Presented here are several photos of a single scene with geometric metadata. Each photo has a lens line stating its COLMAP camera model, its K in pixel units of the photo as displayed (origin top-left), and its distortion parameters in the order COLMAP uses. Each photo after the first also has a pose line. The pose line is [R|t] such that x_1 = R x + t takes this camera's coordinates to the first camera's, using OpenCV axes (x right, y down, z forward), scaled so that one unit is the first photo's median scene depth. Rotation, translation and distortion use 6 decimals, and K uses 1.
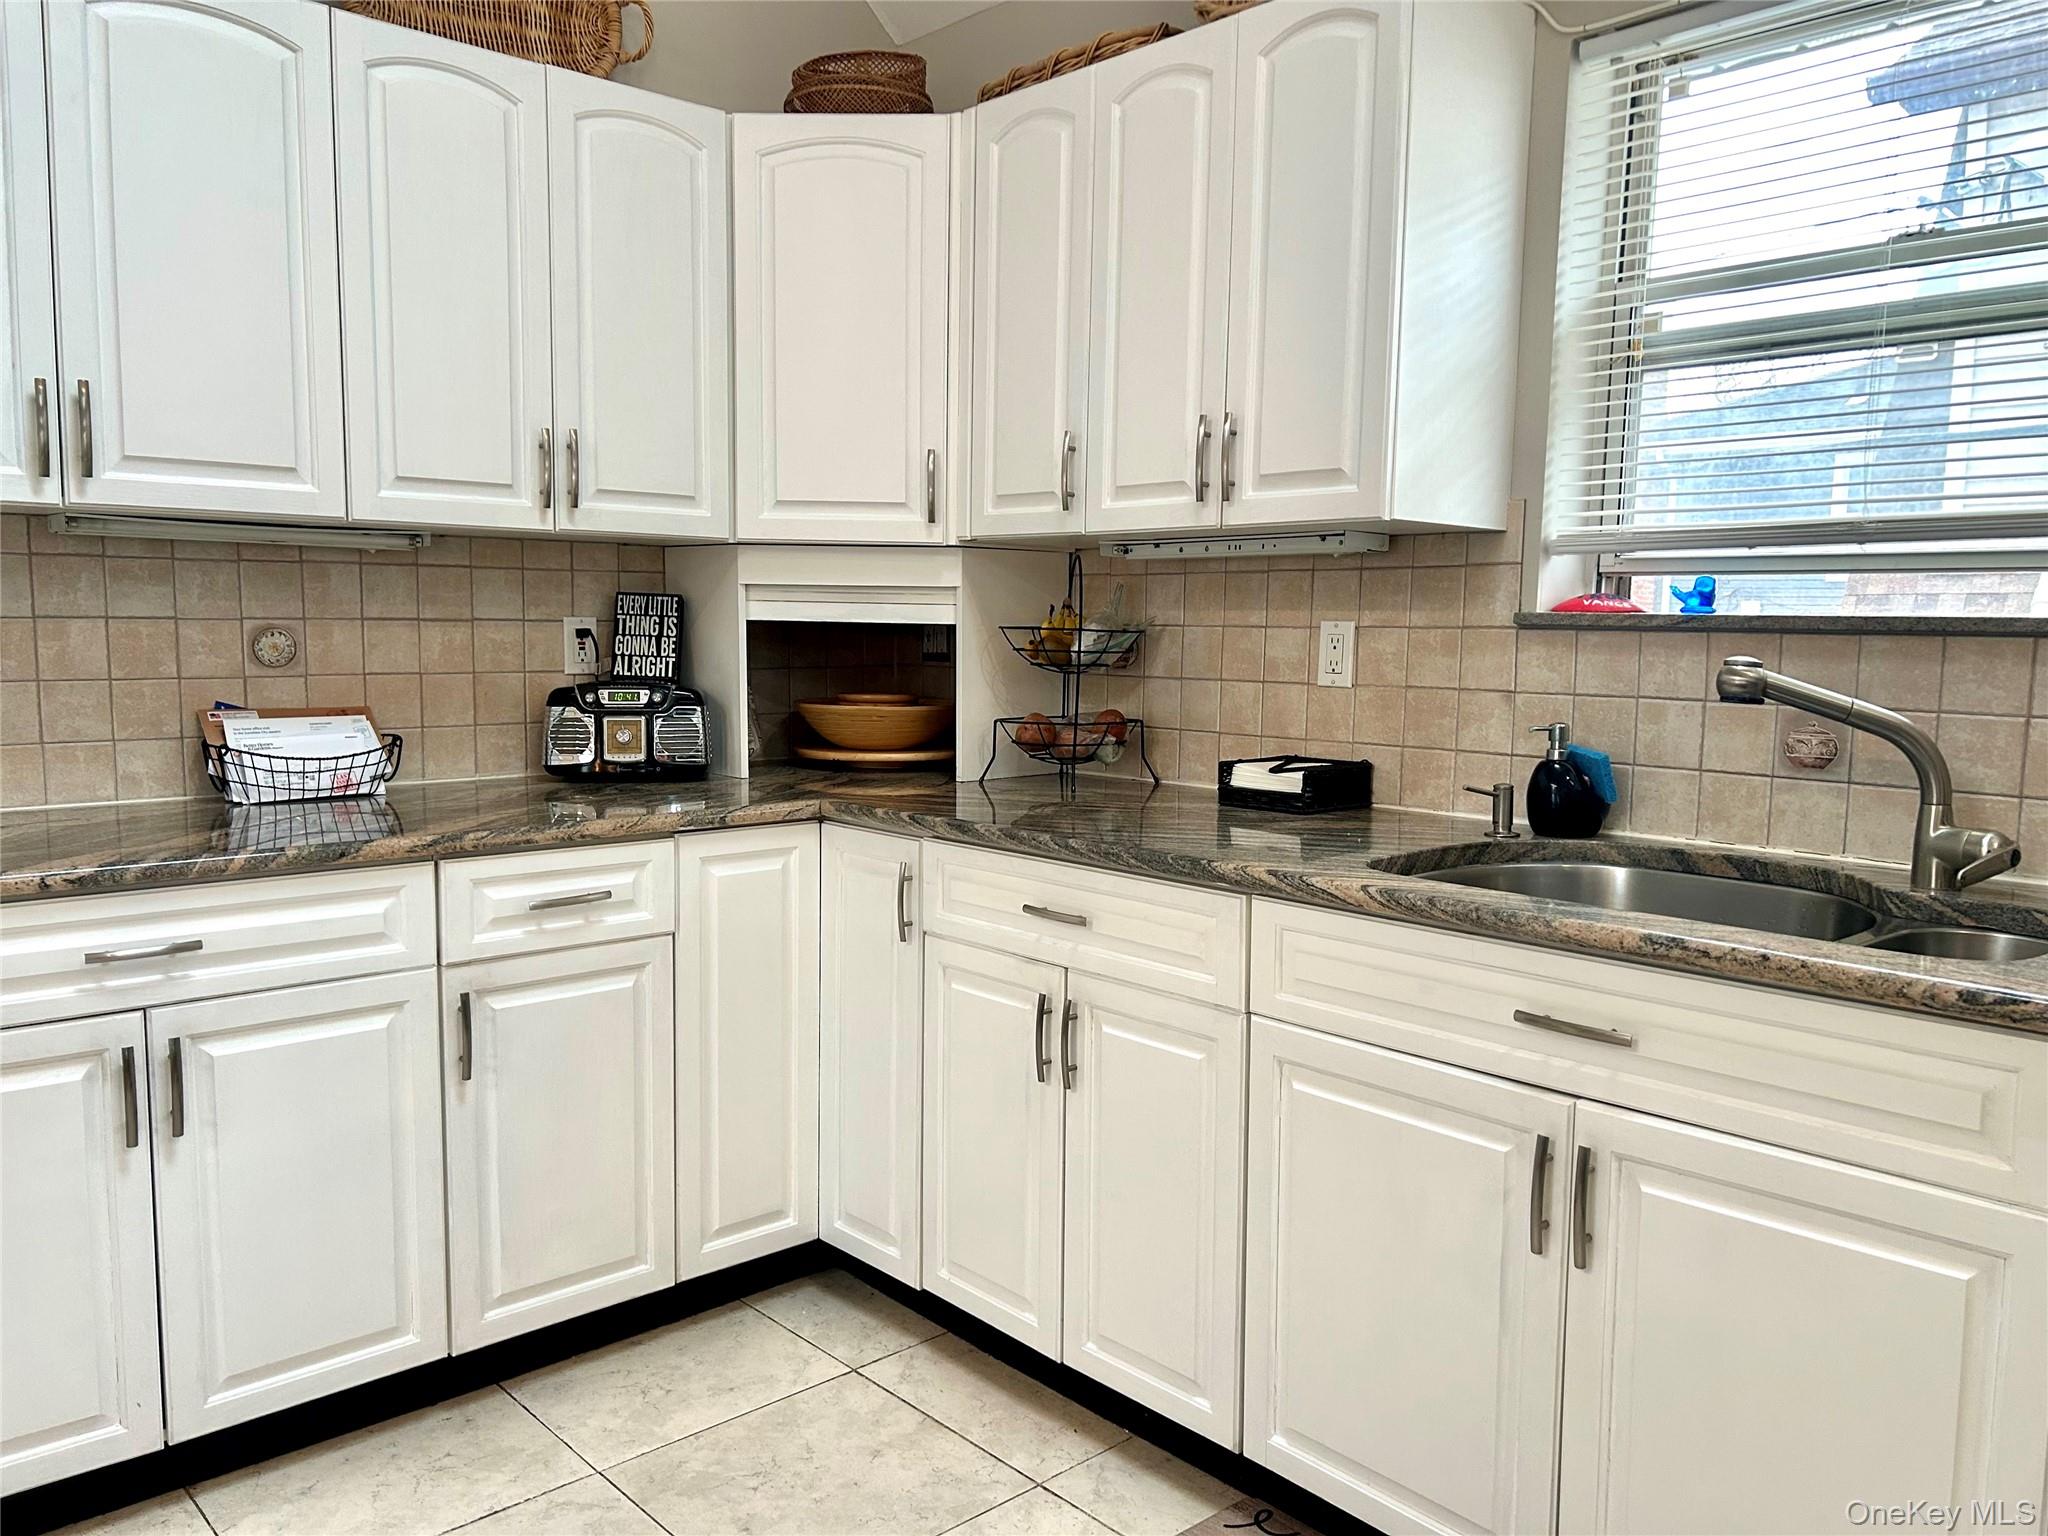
lens RADIAL K [[1534.0, 0, 1021.8], [0, 1534.0, 771.3], [0, 0, 1]] dist [0.075813, -0.089219]
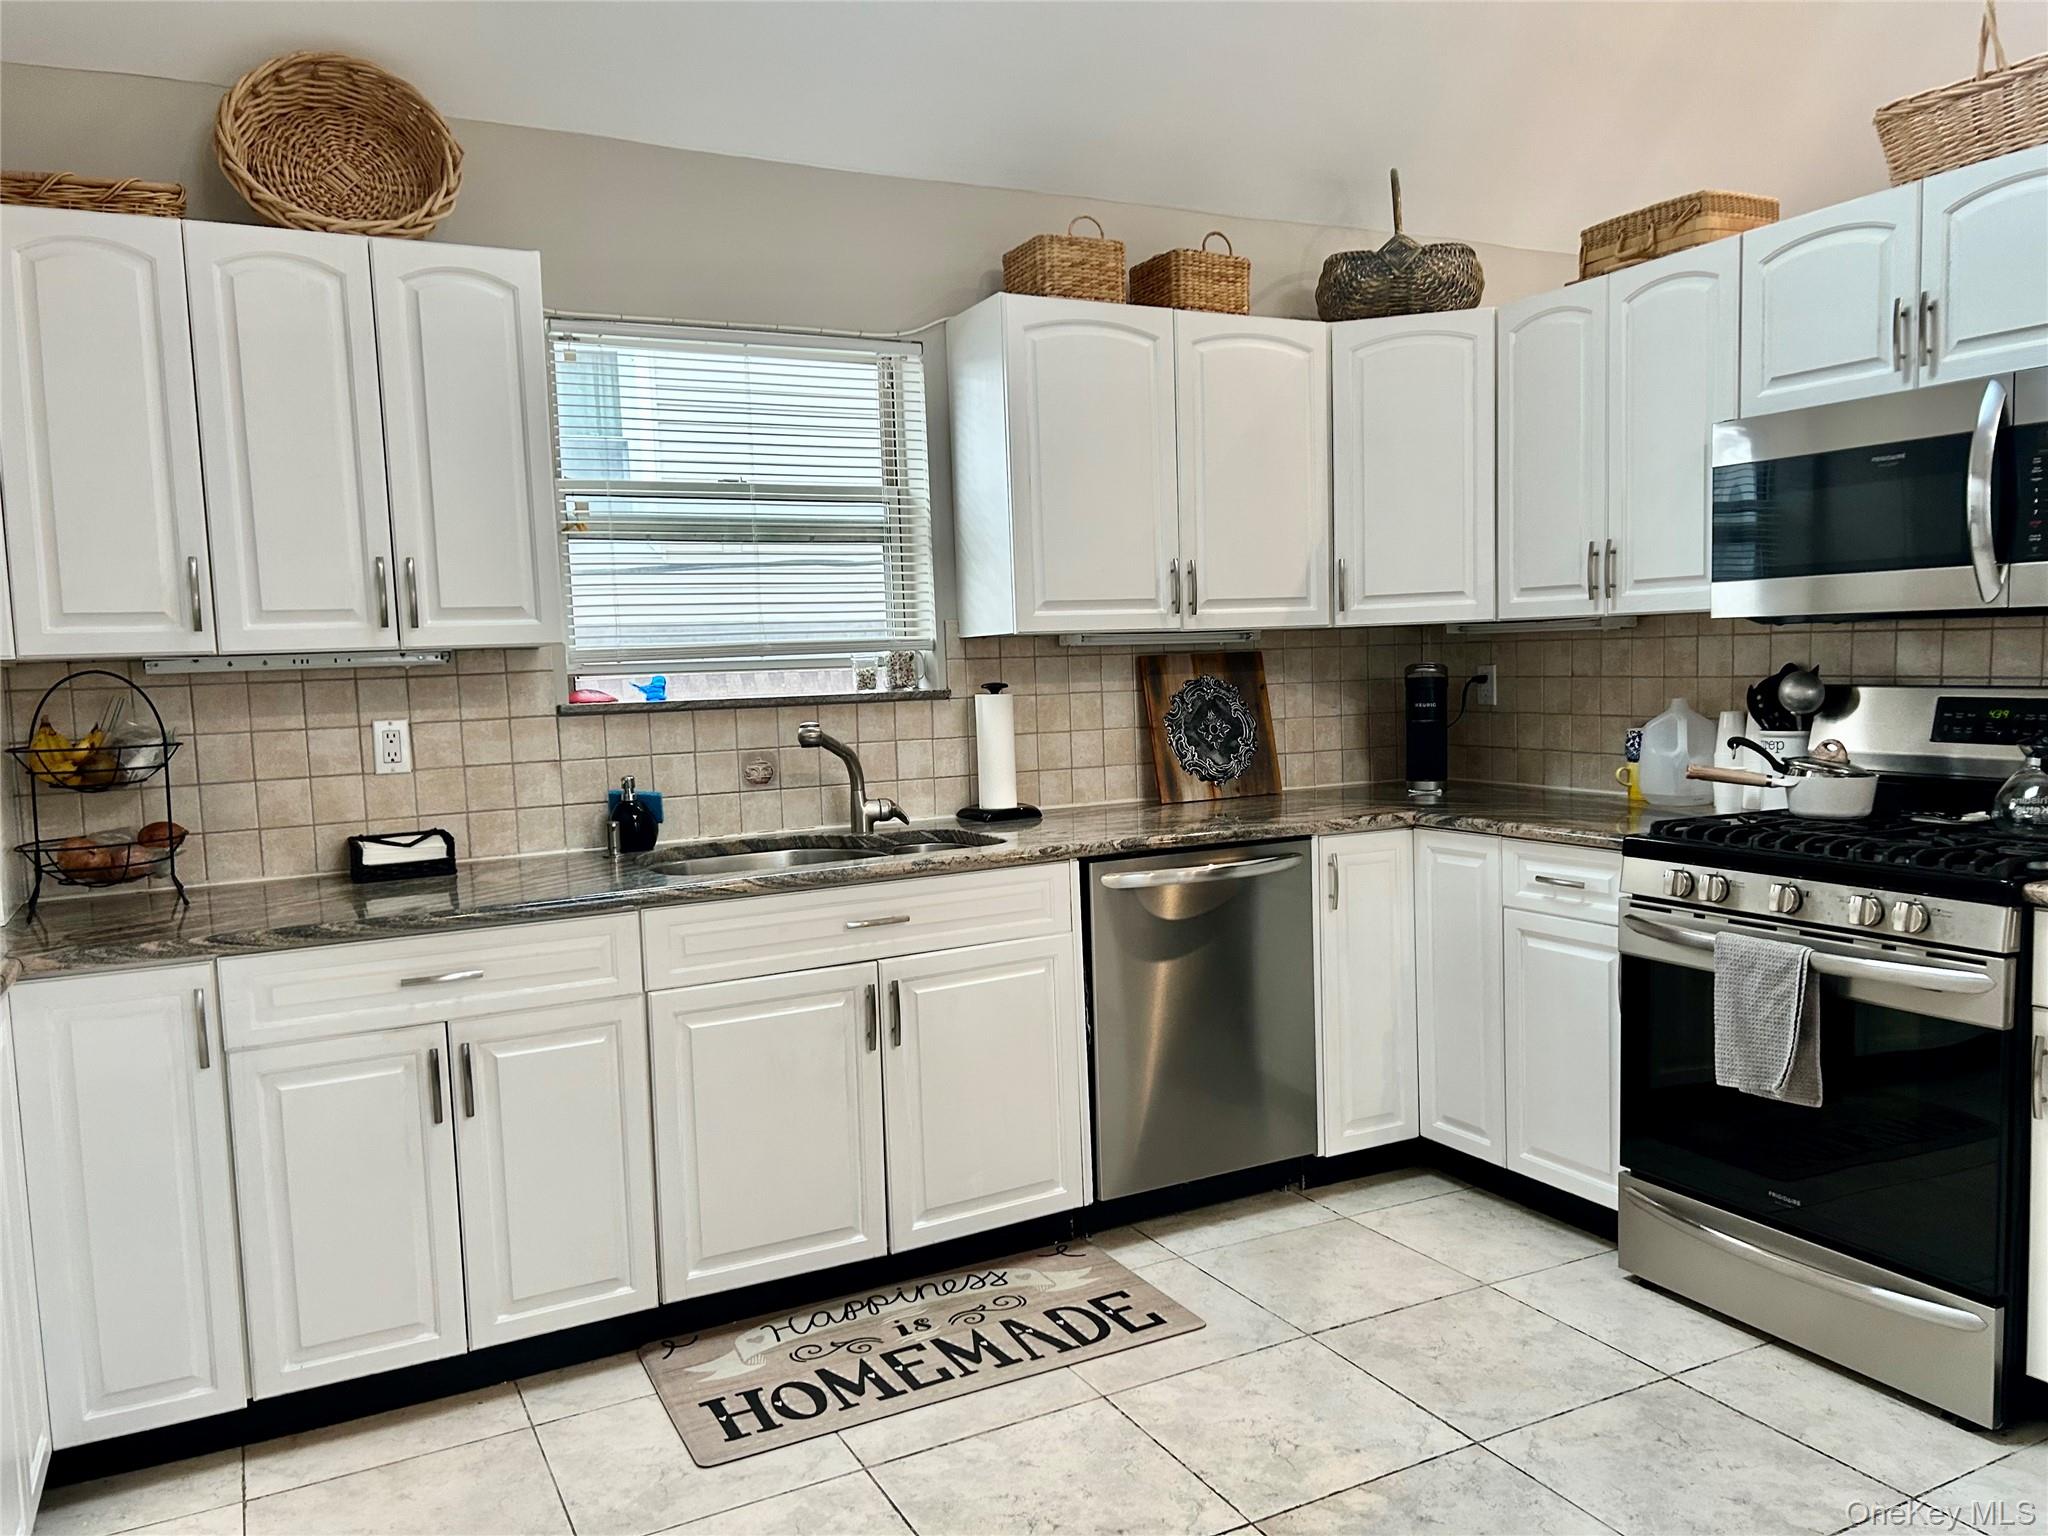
lens RADIAL K [[1534.0, 0, 1025.1], [0, 1534.0, 773.1], [0, 0, 1]] dist [0.075813, -0.089219]
pose [[0.254176, -0.099816, 0.961994, -0.922904], [0.132302, 0.988898, 0.067651, -0.078257], [-0.958066, 0.110079, 0.264560, 0.213431]]
